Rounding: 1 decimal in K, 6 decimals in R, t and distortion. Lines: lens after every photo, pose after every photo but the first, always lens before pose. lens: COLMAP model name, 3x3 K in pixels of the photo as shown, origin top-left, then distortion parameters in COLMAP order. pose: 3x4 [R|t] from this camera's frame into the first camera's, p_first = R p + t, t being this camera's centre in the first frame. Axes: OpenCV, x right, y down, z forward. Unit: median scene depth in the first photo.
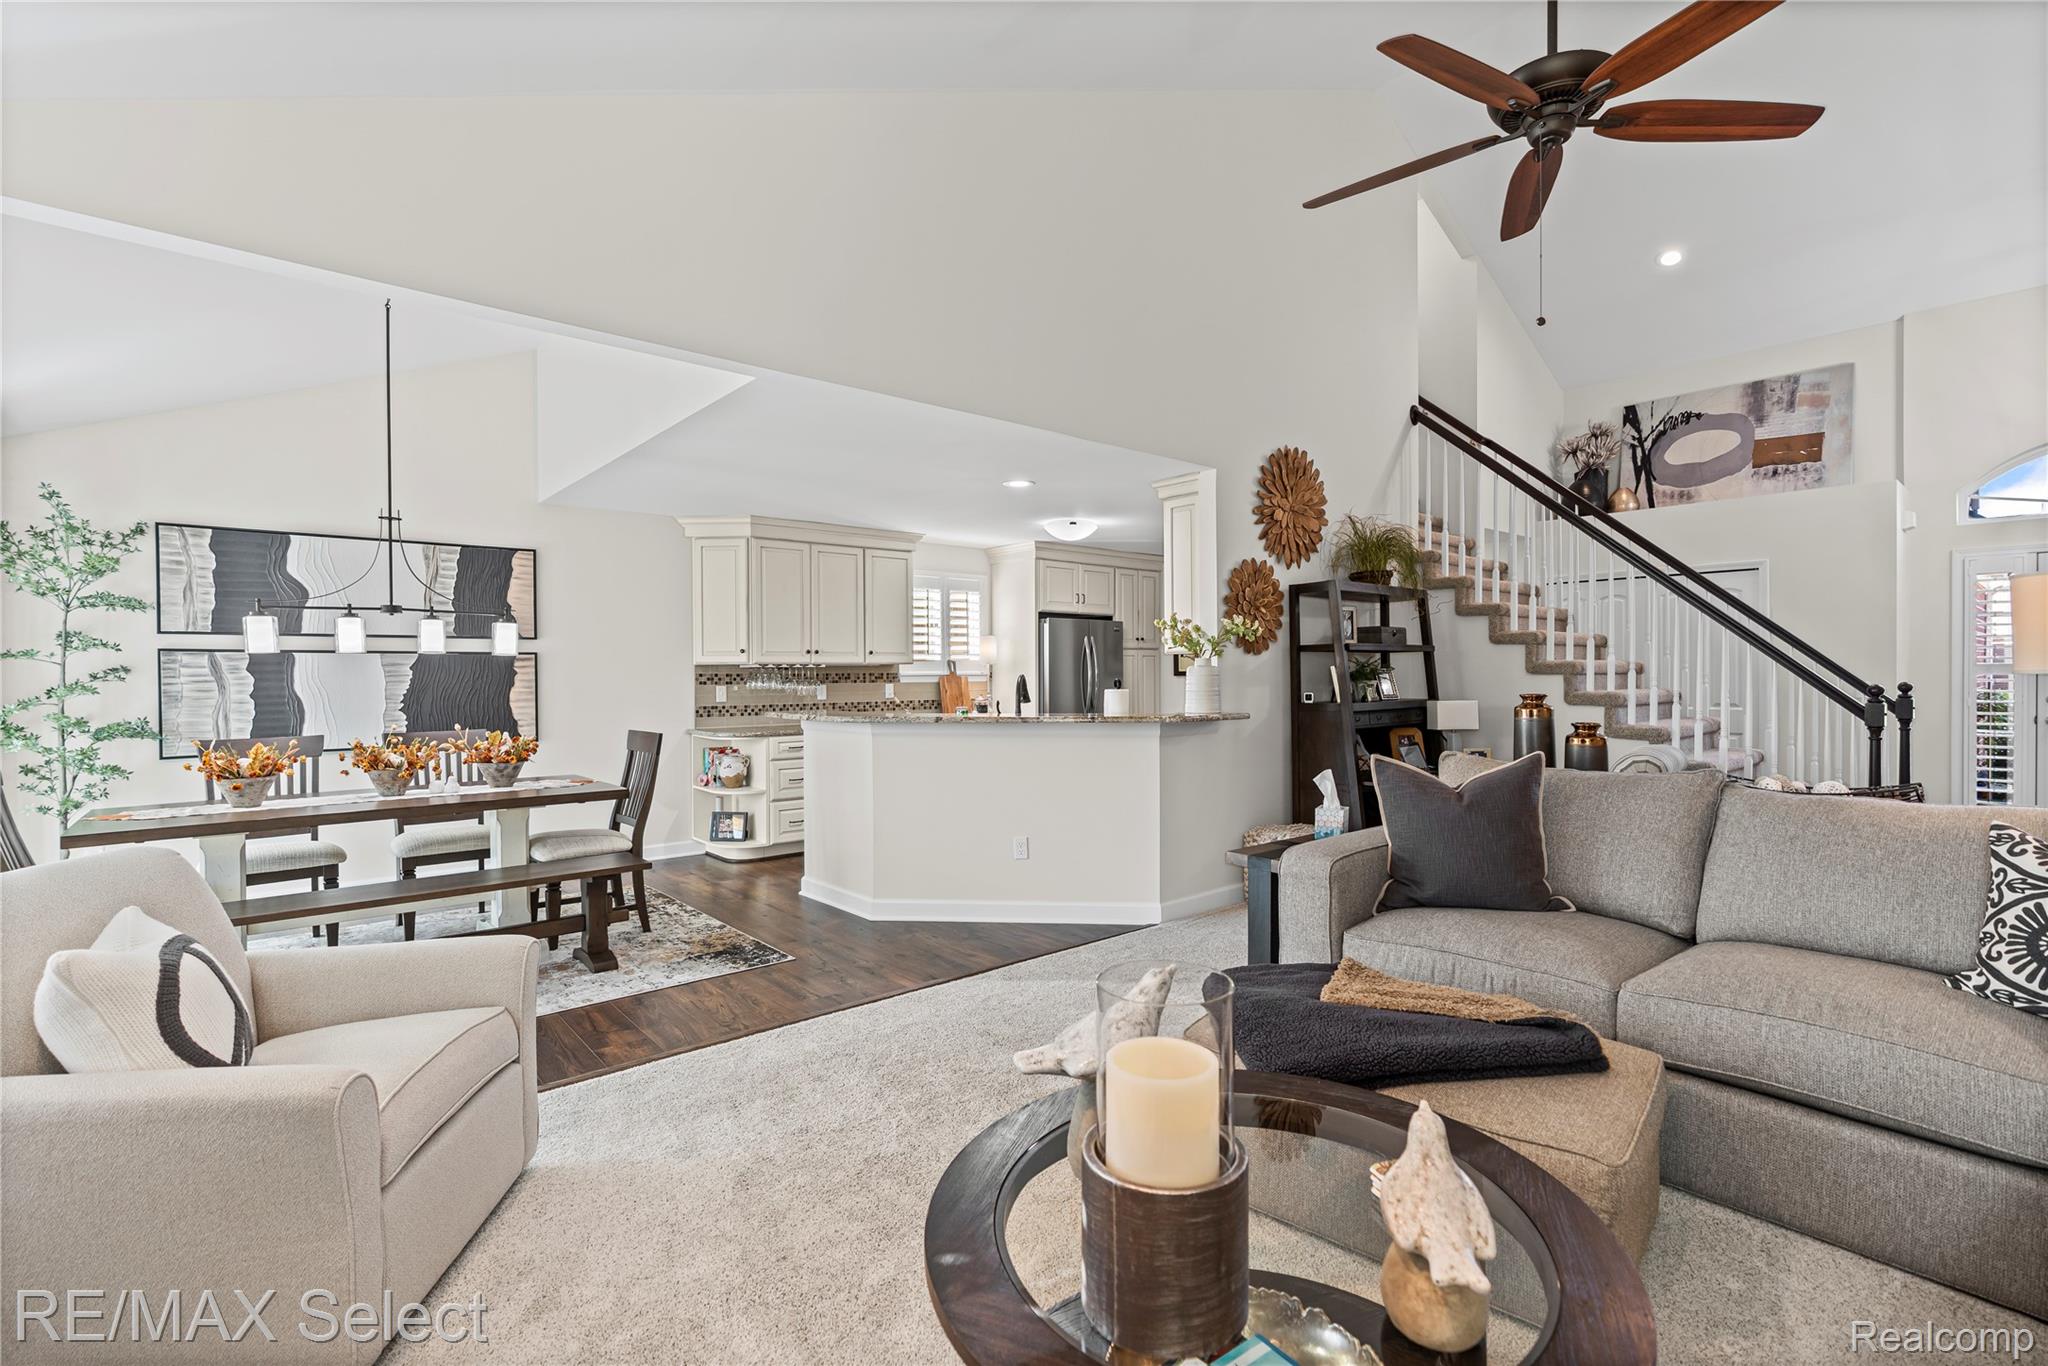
lens RADIAL K [[918.7, 0, 1042.7], [0, 918.7, 683.5], [0, 0, 1]] dist [-0.007812, 0.000898]
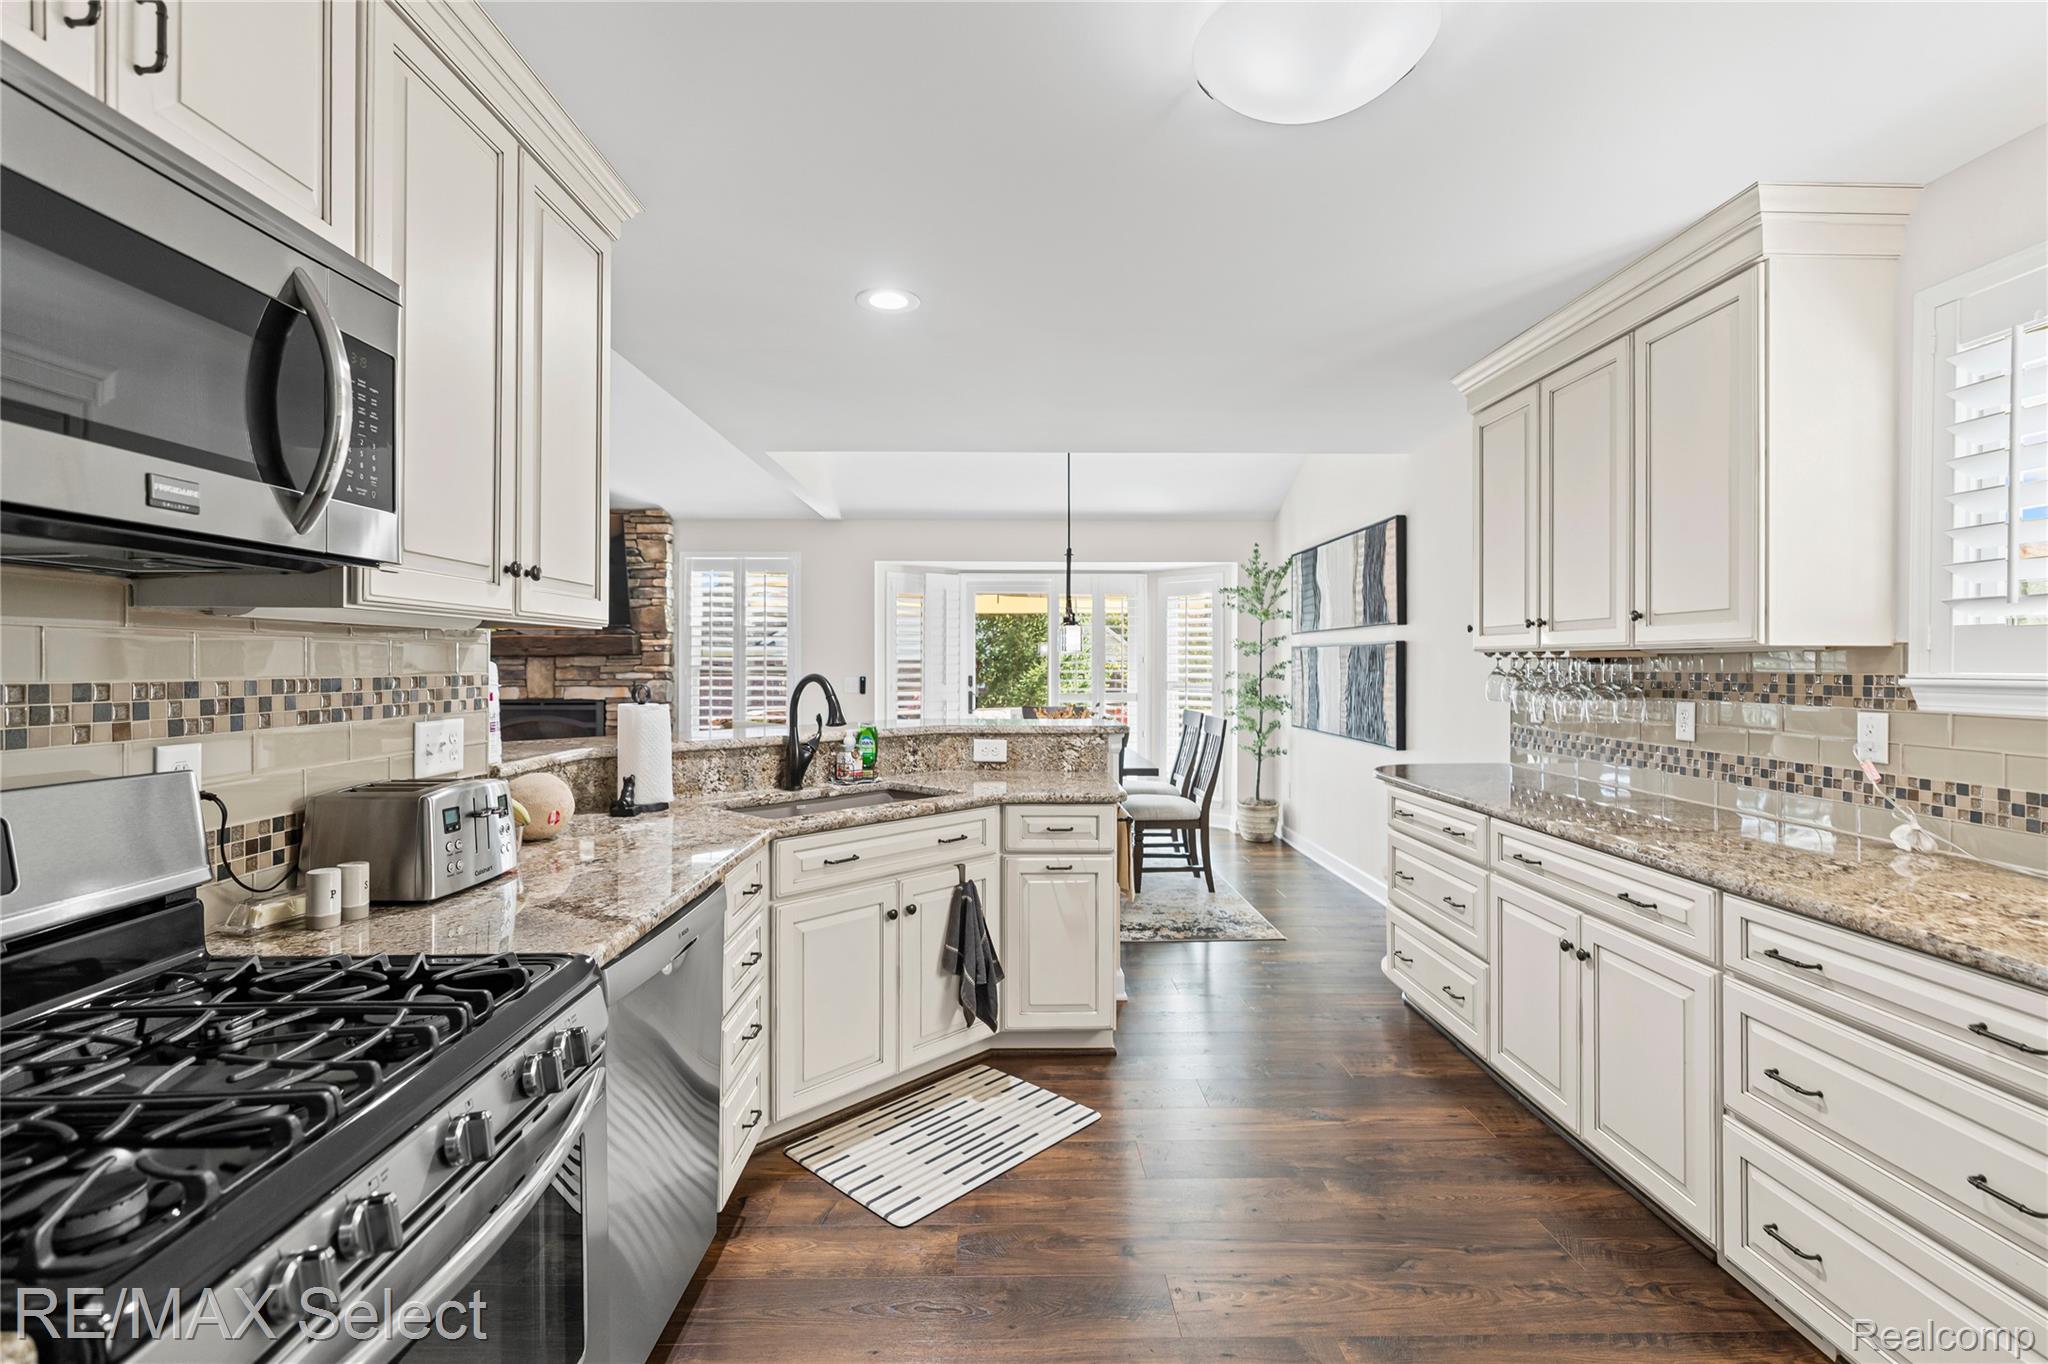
lens RADIAL K [[931.5, 0, 1028.7], [0, 931.5, 673.0], [0, 0, 1]] dist [-0.013875, 0.006586]
pose [[-0.640270, 0.011875, -0.768058, 0.331095], [-0.008518, 0.999709, 0.022557, -0.024050], [0.768102, 0.020984, -0.639983, 1.432633]]
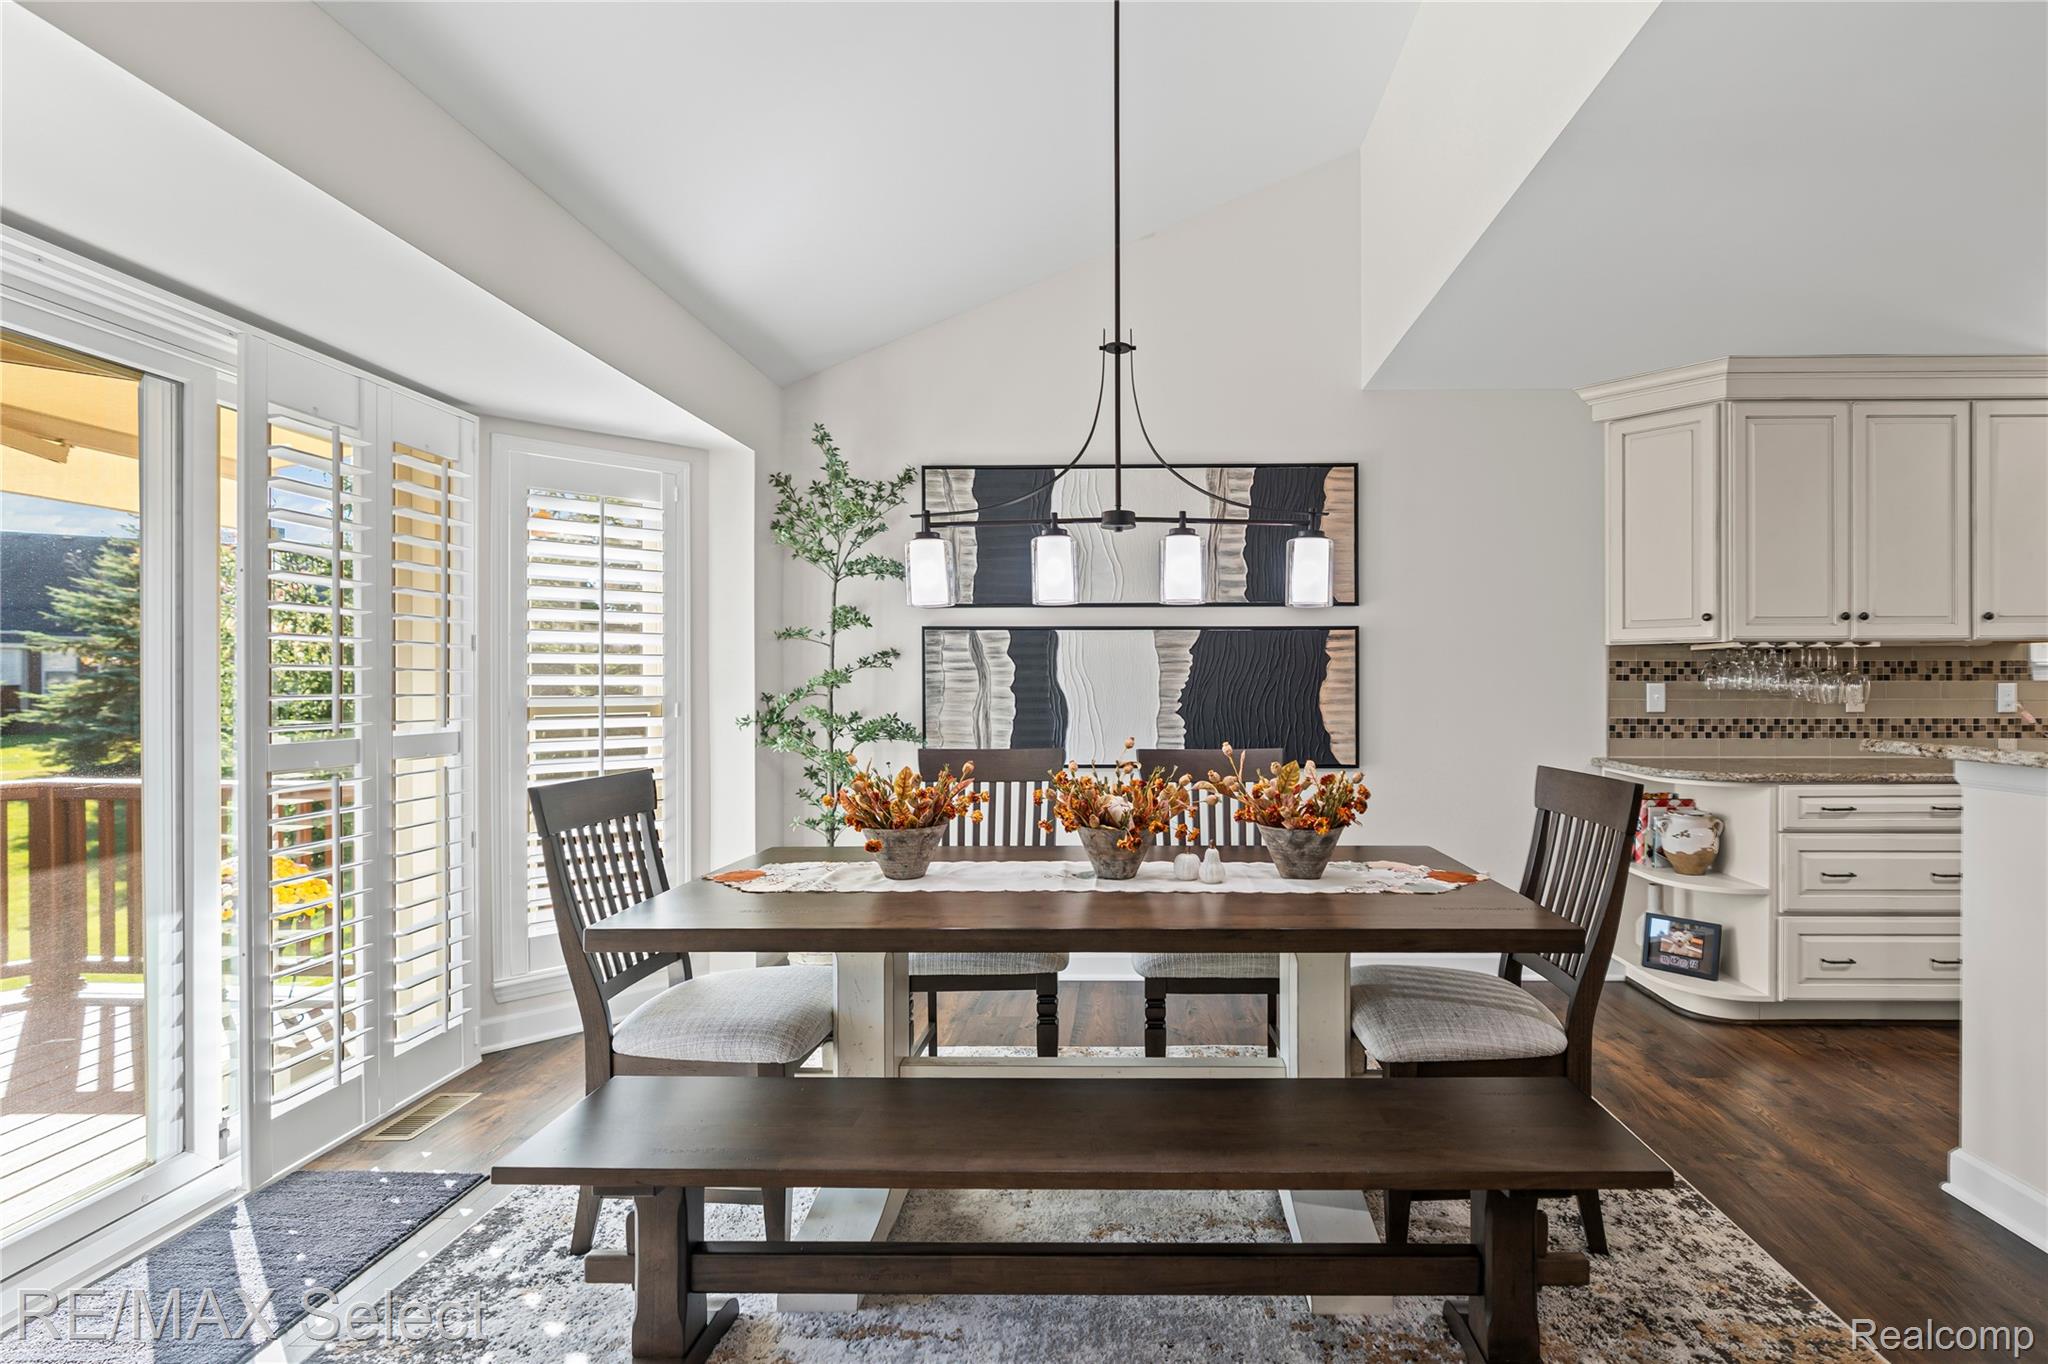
lens RADIAL K [[950.1, 0, 1131.7], [0, 950.1, 681.9], [0, 0, 1]] dist [-0.001386, 0.000356]
pose [[0.747782, 0.002926, -0.663938, -0.262494], [-0.010378, 0.999920, -0.007282, 0.012102], [0.663864, 0.012336, 0.747752, 0.456730]]
